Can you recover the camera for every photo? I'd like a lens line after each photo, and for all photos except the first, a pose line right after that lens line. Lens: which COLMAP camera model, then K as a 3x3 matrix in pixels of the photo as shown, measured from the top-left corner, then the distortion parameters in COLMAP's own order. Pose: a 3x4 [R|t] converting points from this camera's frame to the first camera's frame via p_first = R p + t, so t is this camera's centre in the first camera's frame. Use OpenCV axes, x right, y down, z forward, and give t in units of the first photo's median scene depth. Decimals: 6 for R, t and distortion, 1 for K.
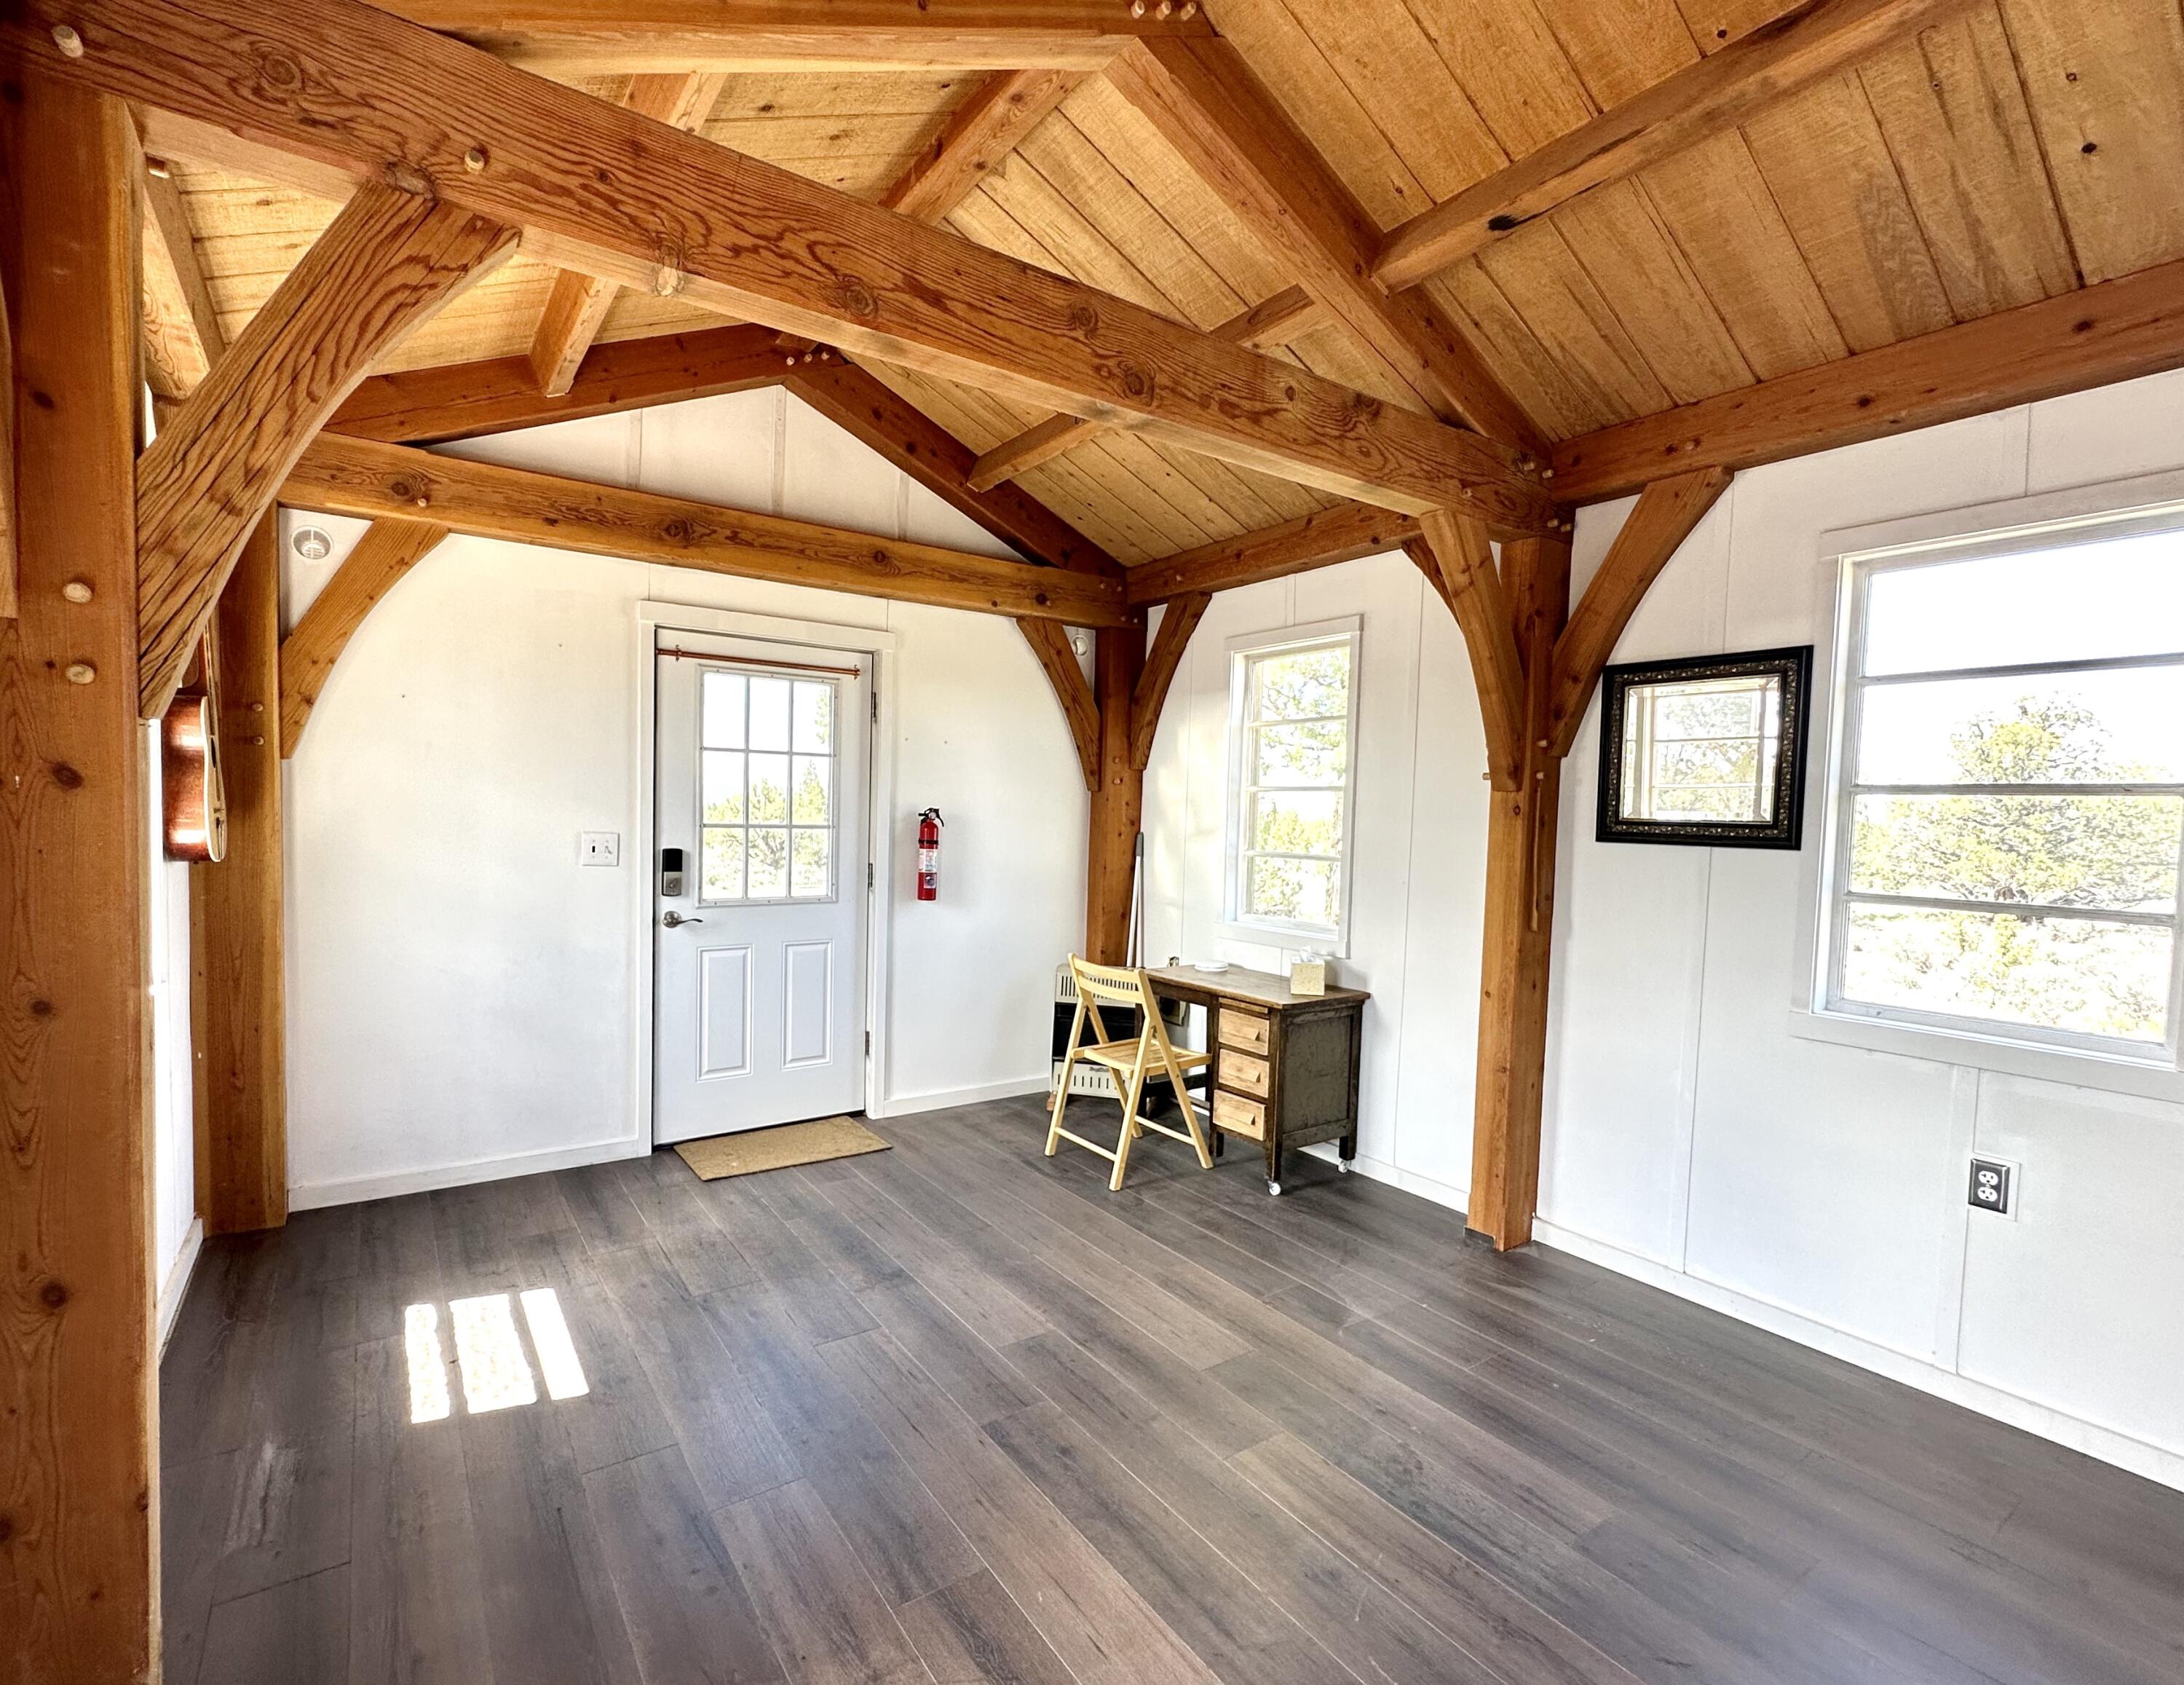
lens RADIAL K [[1016.2, 0, 1072.7], [0, 1016.2, 861.2], [0, 0, 1]] dist [-0.000345, 0.000313]
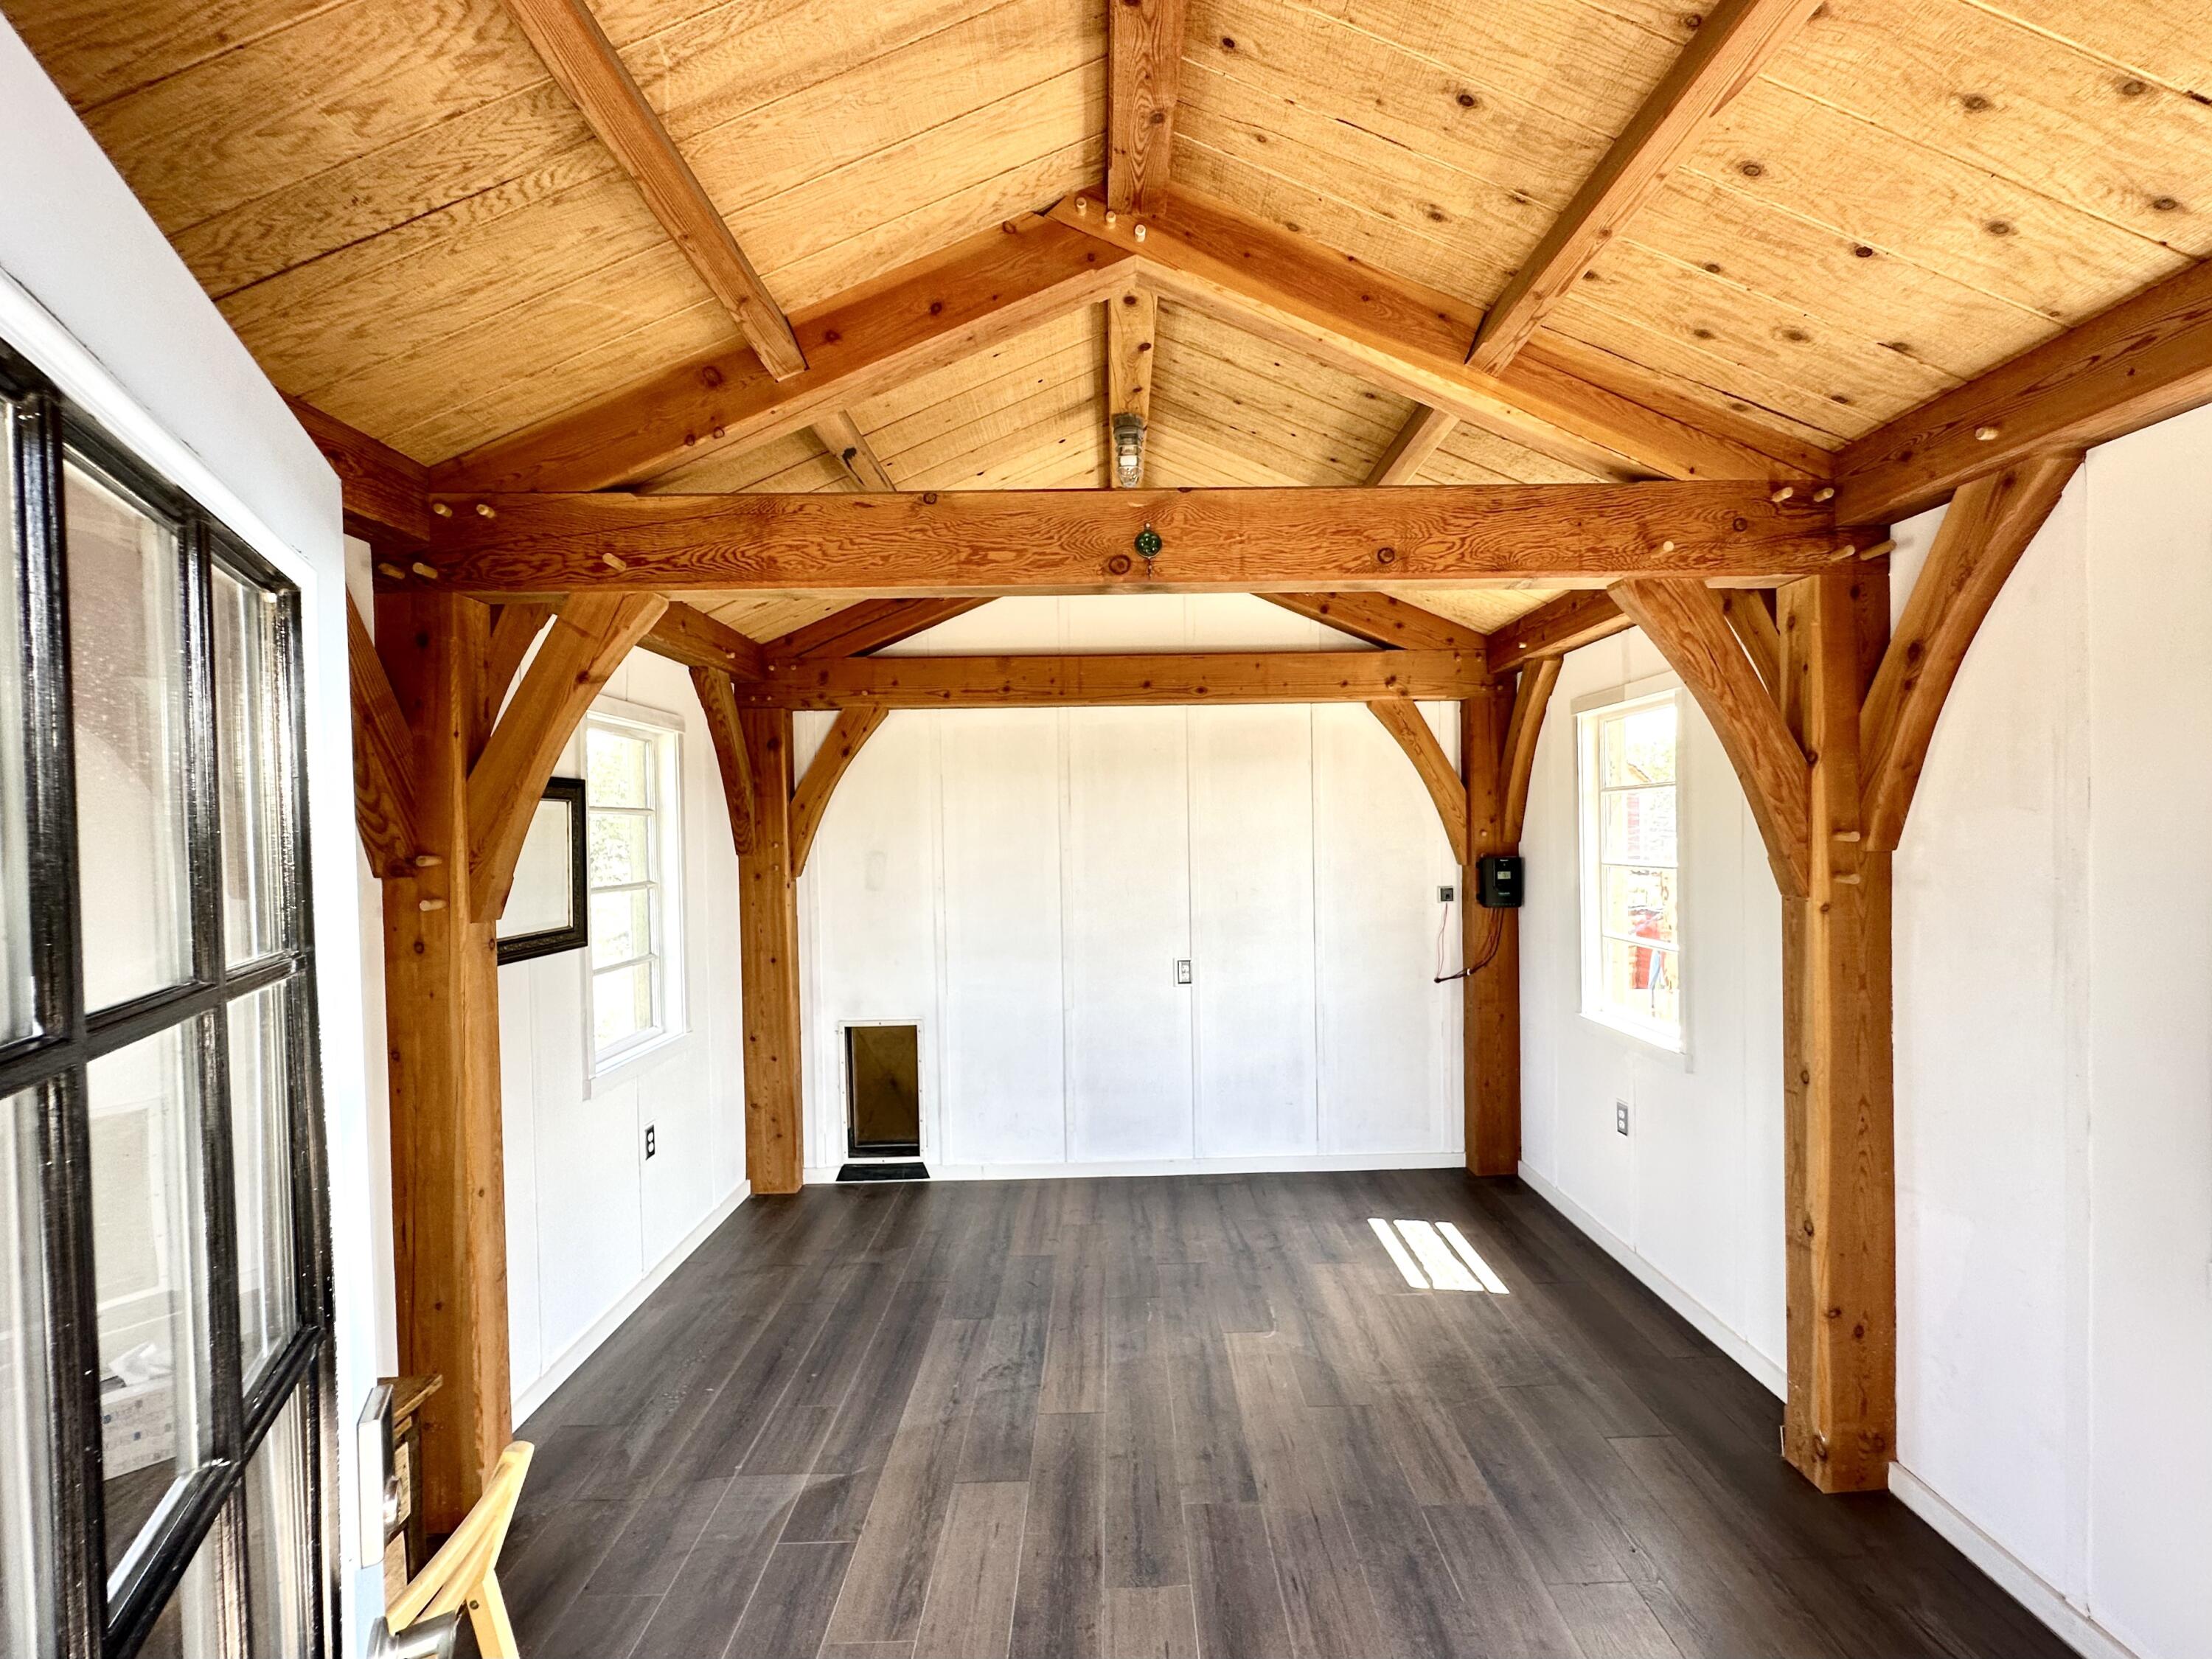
lens RADIAL K [[891.0, 0, 1106.0], [0, 891.0, 829.5], [0, 0, 1]] dist [-0.002174, -0.000282]
pose [[-0.811287, -0.002552, 0.584643, -0.326828], [0.029953, 0.998496, 0.045923, -0.142340], [-0.583881, 0.054769, -0.809990, 1.158369]]
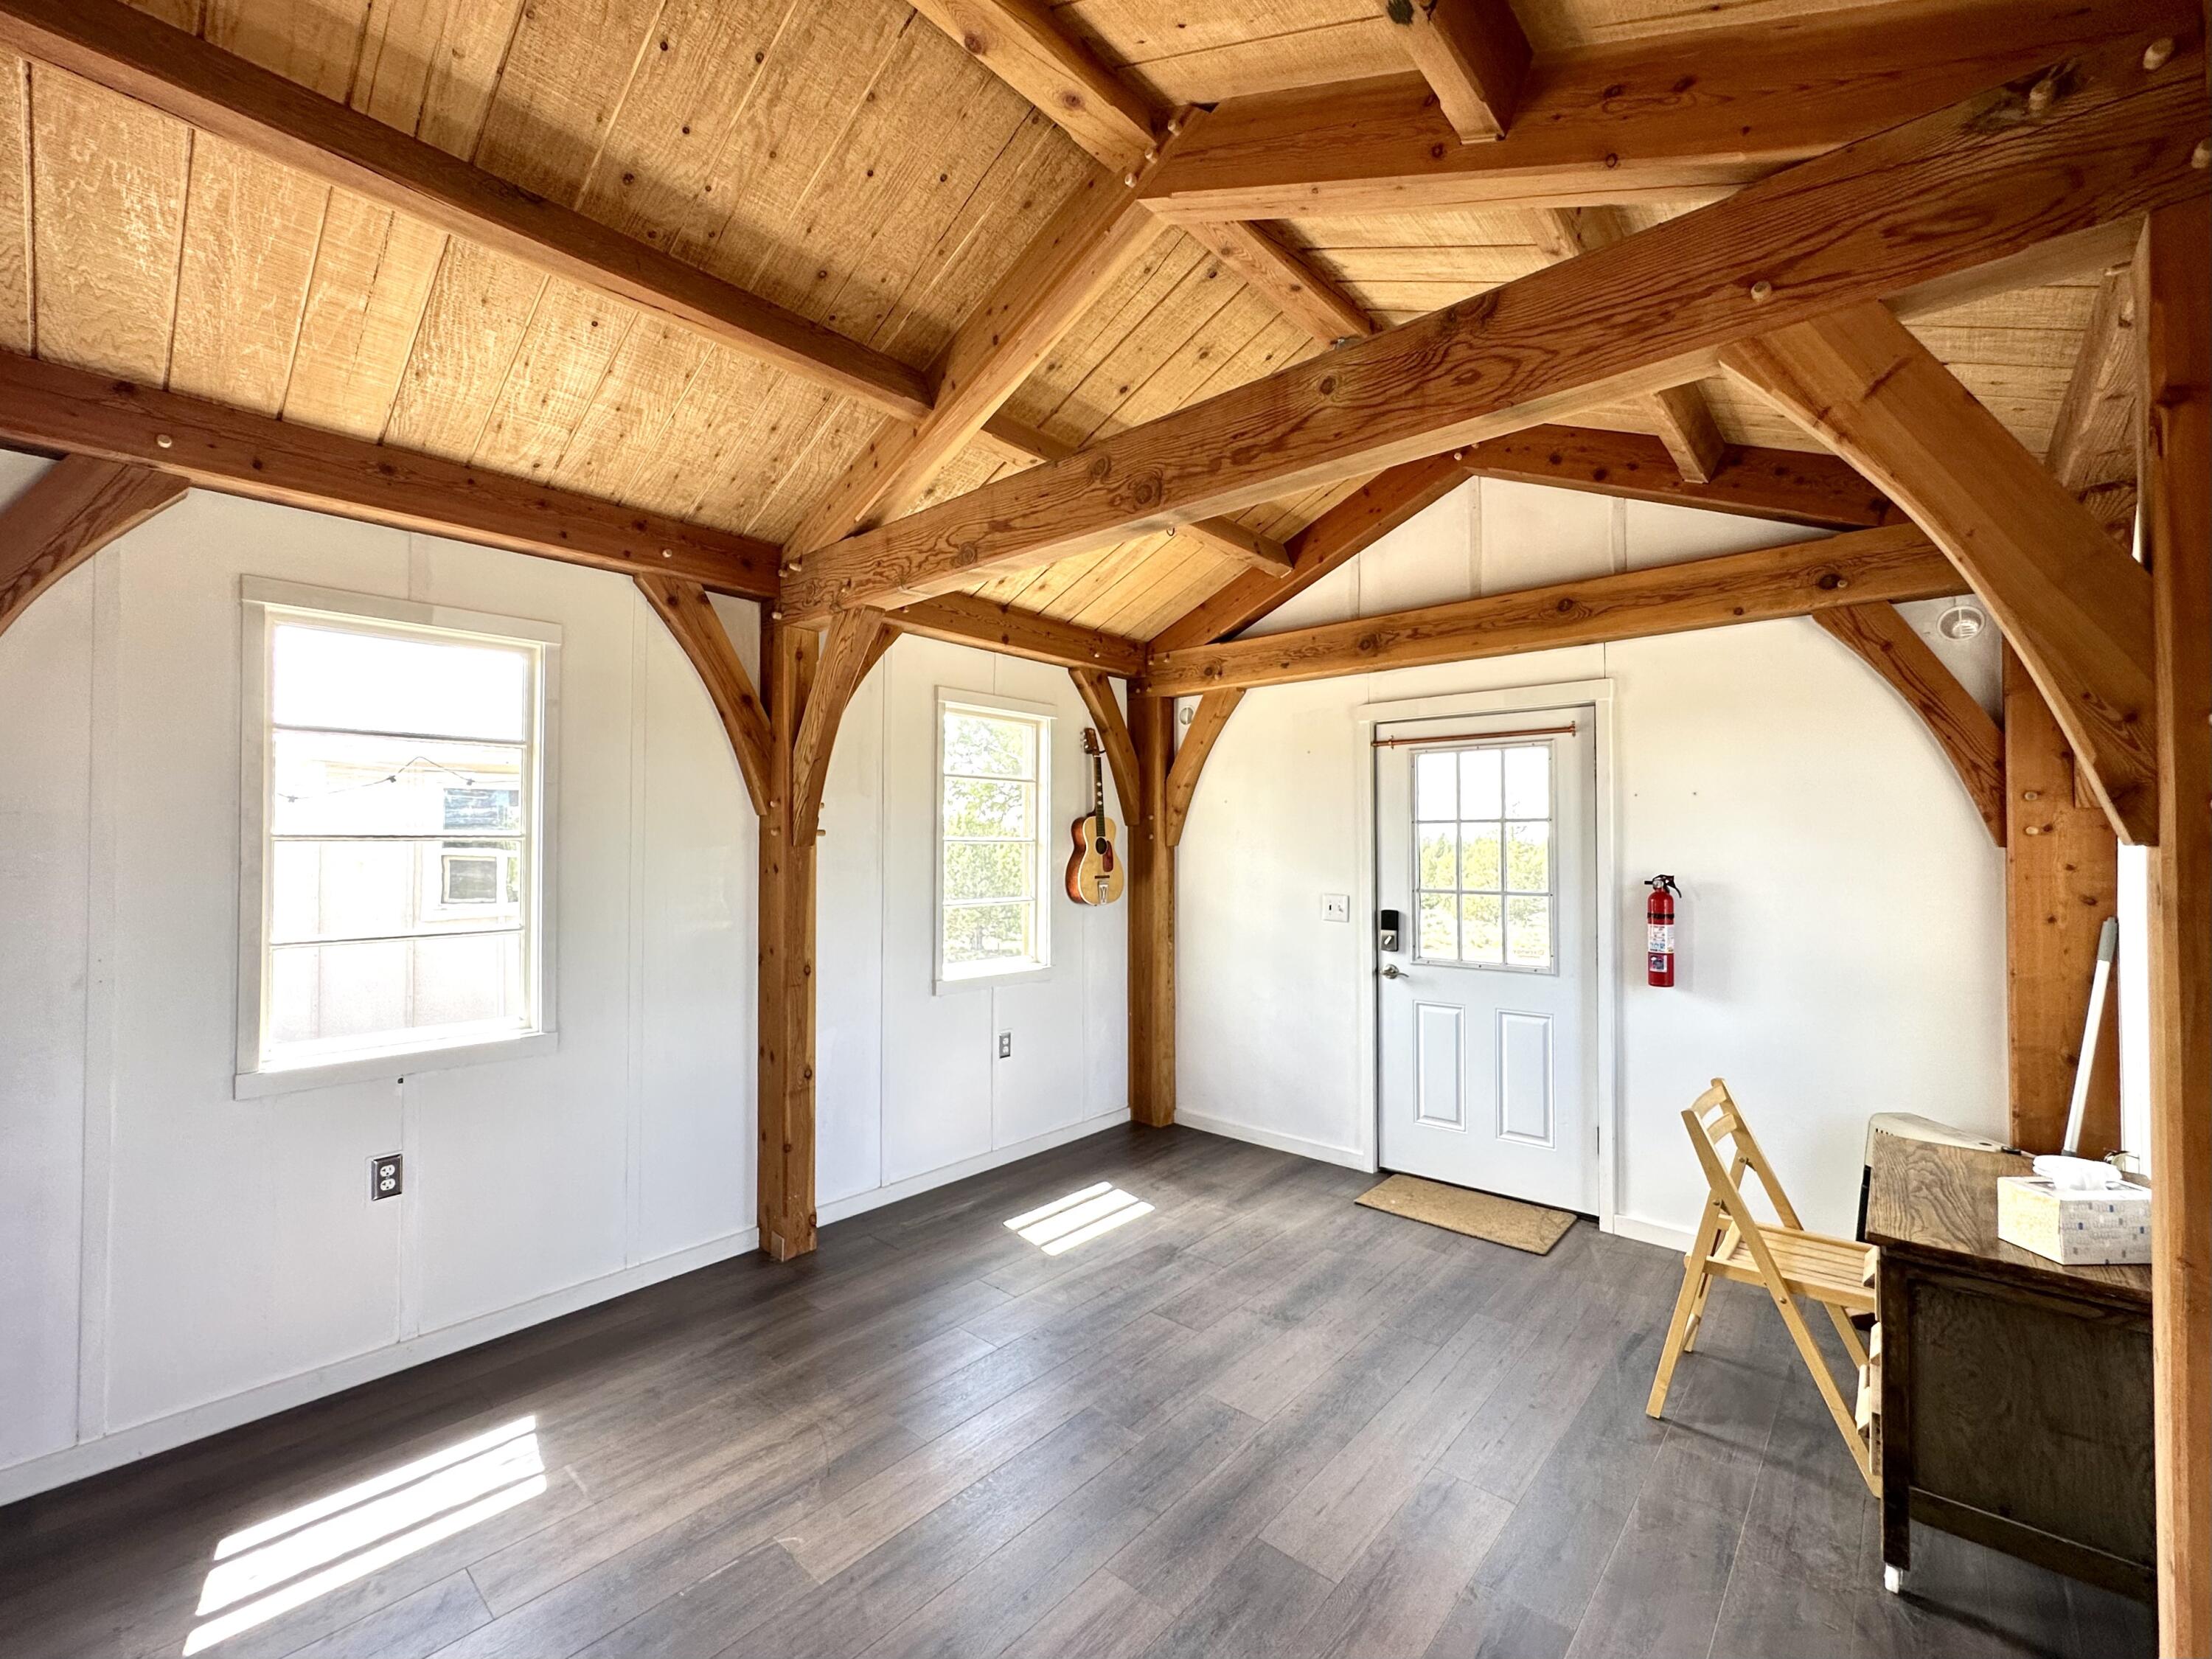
lens RADIAL K [[965.4, 0, 1106.0], [0, 965.4, 829.5], [0, 0, 1]] dist [-0.001452, 0.000048]
pose [[0.219303, -0.041367, -0.974779, 0.644449], [-0.044877, 0.997616, -0.052432, -0.033593], [0.974624, 0.055244, 0.216924, 0.465142]]
